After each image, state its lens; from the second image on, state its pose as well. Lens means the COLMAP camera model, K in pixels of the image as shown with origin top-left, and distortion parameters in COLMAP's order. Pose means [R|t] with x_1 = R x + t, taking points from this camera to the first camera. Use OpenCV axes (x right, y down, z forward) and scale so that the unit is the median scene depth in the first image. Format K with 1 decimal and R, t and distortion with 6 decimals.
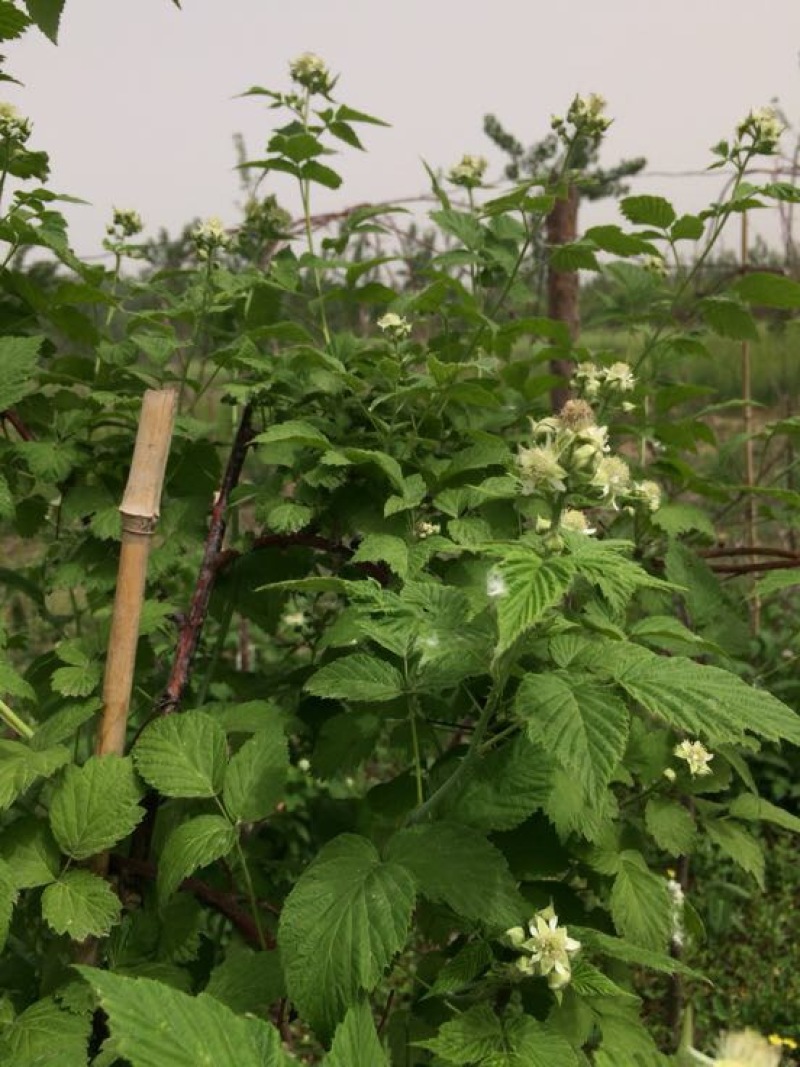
lens RADIAL K [[848.1, 0, 398.1], [0, 848.1, 538.4], [0, 0, 1]] dist [0.028415, -0.021582]
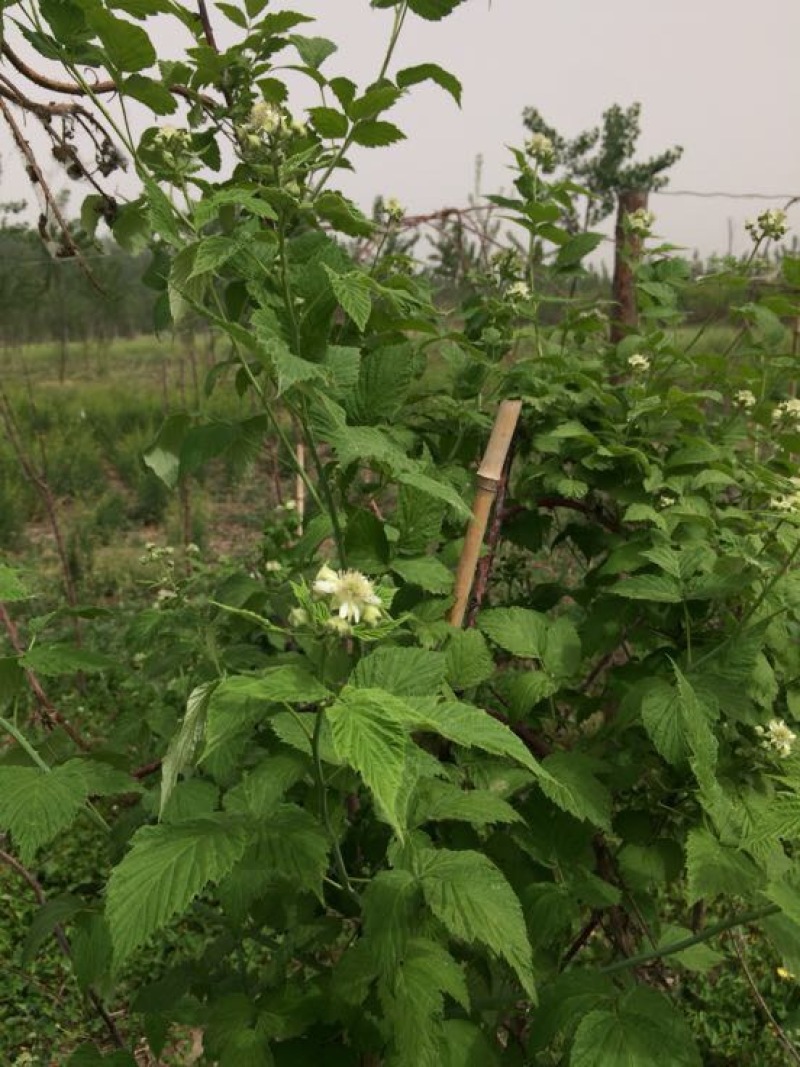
lens RADIAL K [[848.1, 0, 398.1], [0, 848.1, 534.3], [0, 0, 1]] dist [0.028415, -0.021582]
pose [[0.998238, 0.059284, -0.002375, -0.428172], [-0.059231, 0.998079, 0.018191, 0.048012], [0.003449, -0.018019, 0.999832, -0.521984]]
